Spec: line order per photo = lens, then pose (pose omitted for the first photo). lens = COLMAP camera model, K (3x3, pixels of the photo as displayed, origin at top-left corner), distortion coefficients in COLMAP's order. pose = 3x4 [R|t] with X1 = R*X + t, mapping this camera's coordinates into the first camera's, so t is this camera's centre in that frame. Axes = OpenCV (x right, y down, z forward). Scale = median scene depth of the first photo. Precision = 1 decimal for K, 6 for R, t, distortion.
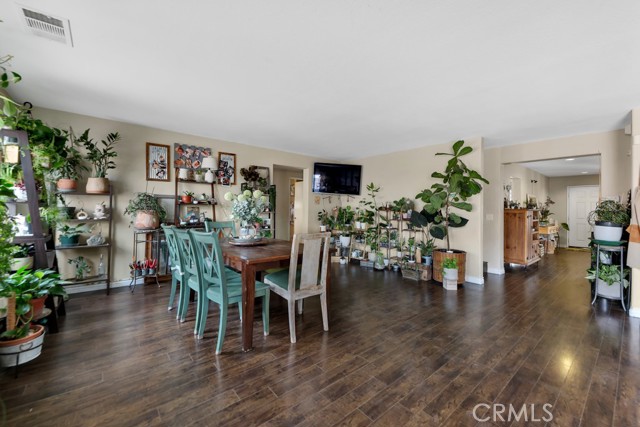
lens RADIAL K [[265.4, 0, 328.0], [0, 265.4, 208.8], [0, 0, 1]] dist [0.001088, 0.000082]
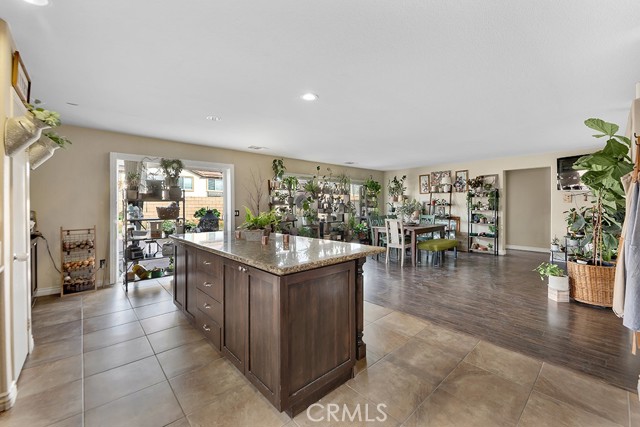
lens RADIAL K [[254.0, 0, 320.6], [0, 254.0, 205.9], [0, 0, 1]] dist [0.000031, -0.000006]
pose [[0.030596, -0.009889, -0.999483, 1.138895], [0.006479, 0.999932, -0.009695, -0.002667], [0.999511, -0.006179, 0.030658, 0.175995]]
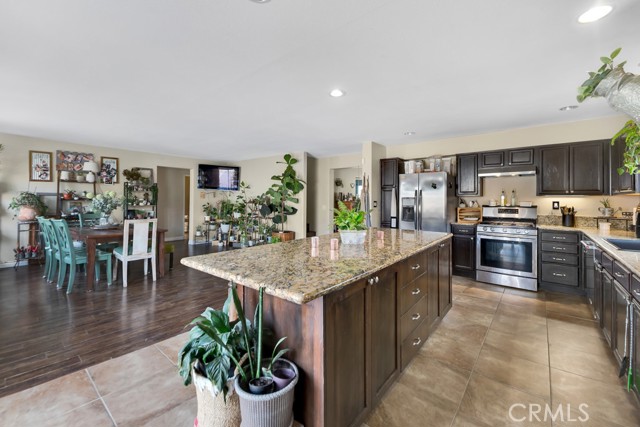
lens RADIAL K [[268.7, 0, 328.9], [0, 268.7, 199.9], [0, 0, 1]] dist [0.002082, -0.007204]
pose [[0.981288, -0.007941, 0.192384, 0.407844], [0.007820, 0.999968, 0.001388, -0.010358], [-0.192389, 0.000142, 0.981319, -0.442825]]
